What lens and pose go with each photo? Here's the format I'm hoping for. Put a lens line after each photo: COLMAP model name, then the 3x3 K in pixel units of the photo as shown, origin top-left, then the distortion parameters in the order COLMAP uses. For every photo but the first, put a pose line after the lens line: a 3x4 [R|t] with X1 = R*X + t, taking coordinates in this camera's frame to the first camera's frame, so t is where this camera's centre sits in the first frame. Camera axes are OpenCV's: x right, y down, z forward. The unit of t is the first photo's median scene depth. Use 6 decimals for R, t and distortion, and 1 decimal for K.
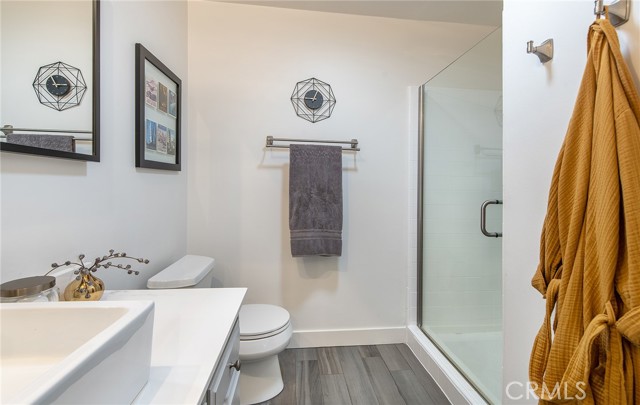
lens RADIAL K [[279.6, 0, 323.0], [0, 279.6, 185.9], [0, 0, 1]] dist [-0.004154, -0.000223]
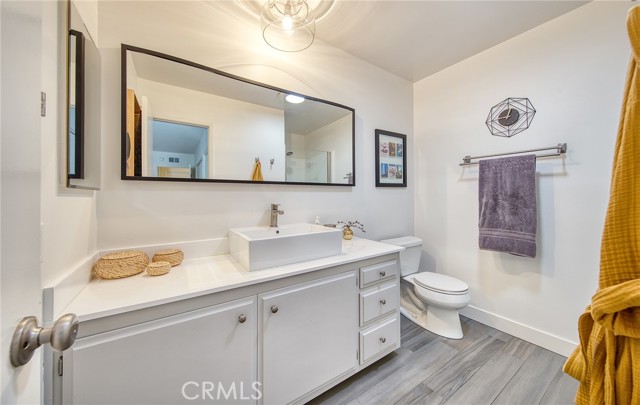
lens RADIAL K [[230.9, 0, 322.6], [0, 230.9, 198.8], [0, 0, 1]] dist [0.002248, -0.000291]
pose [[0.459043, -0.017373, -0.888244, 0.491311], [0.012959, 0.999833, -0.012858, 0.028641], [0.888319, -0.005608, 0.459192, -0.117722]]
